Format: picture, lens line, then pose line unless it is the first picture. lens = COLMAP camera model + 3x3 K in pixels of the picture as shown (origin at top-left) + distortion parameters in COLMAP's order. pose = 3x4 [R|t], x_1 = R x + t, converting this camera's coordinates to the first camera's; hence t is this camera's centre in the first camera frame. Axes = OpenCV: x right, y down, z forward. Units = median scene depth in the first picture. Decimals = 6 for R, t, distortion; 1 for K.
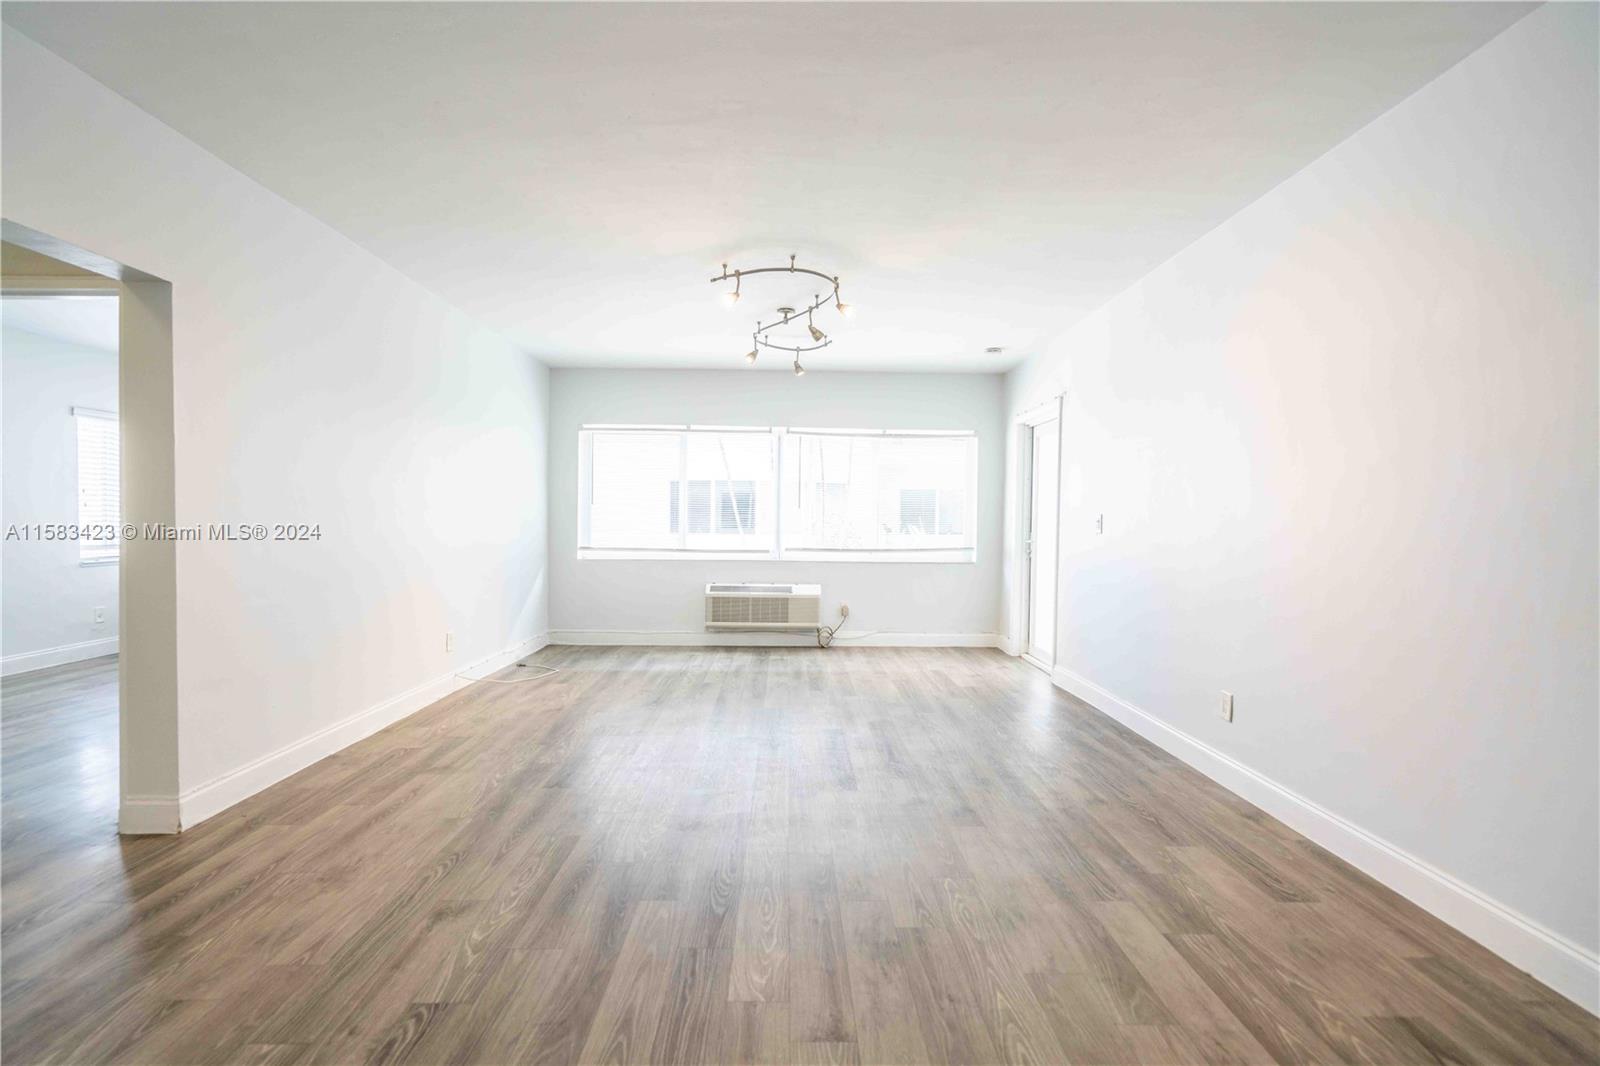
lens RADIAL K [[722.9, 0, 800.2], [0, 722.9, 532.0], [0, 0, 1]] dist [-0.004062, 0.000242]
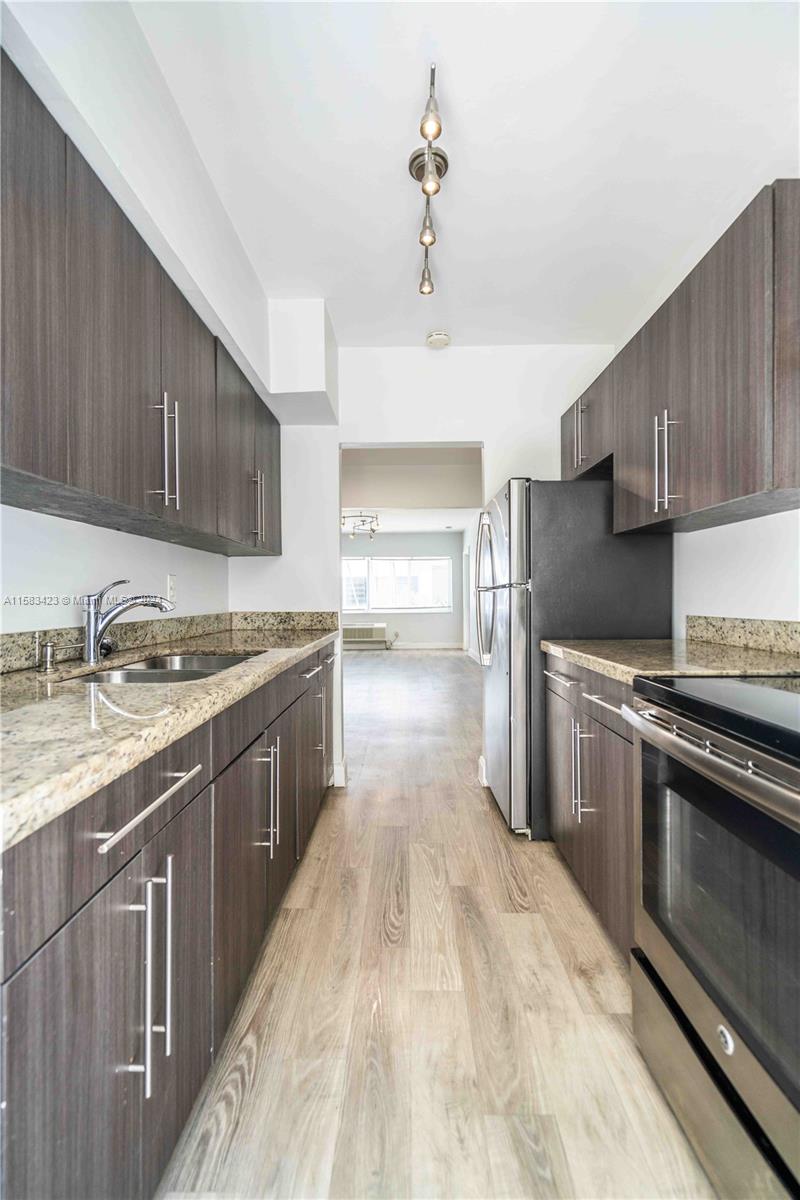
lens RADIAL K [[542.2, 0, 399.4], [0, 542.2, 597.9], [0, 0, 1]] dist [-0.004062, 0.000242]
pose [[0.999300, -0.021092, -0.030888, 0.165797], [0.020443, 0.999566, -0.021197, 0.037537], [0.031322, 0.020551, 0.999298, -1.014161]]
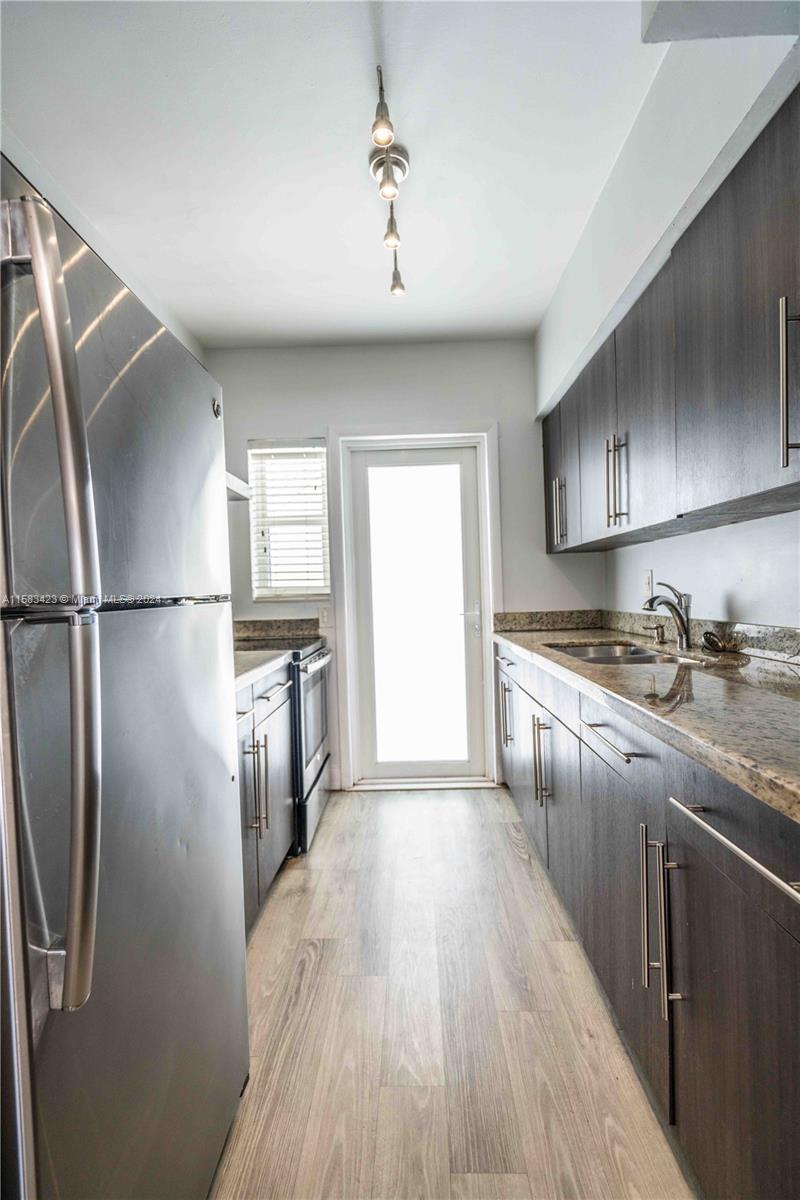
lens RADIAL K [[542.2, 0, 397.7], [0, 542.2, 598.8], [0, 0, 1]] dist [-0.004062, 0.000242]
pose [[-0.998720, 0.014375, 0.048488, 0.161692], [0.016270, 0.999110, 0.038920, 0.010195], [-0.047886, 0.039659, -0.998065, -0.292700]]
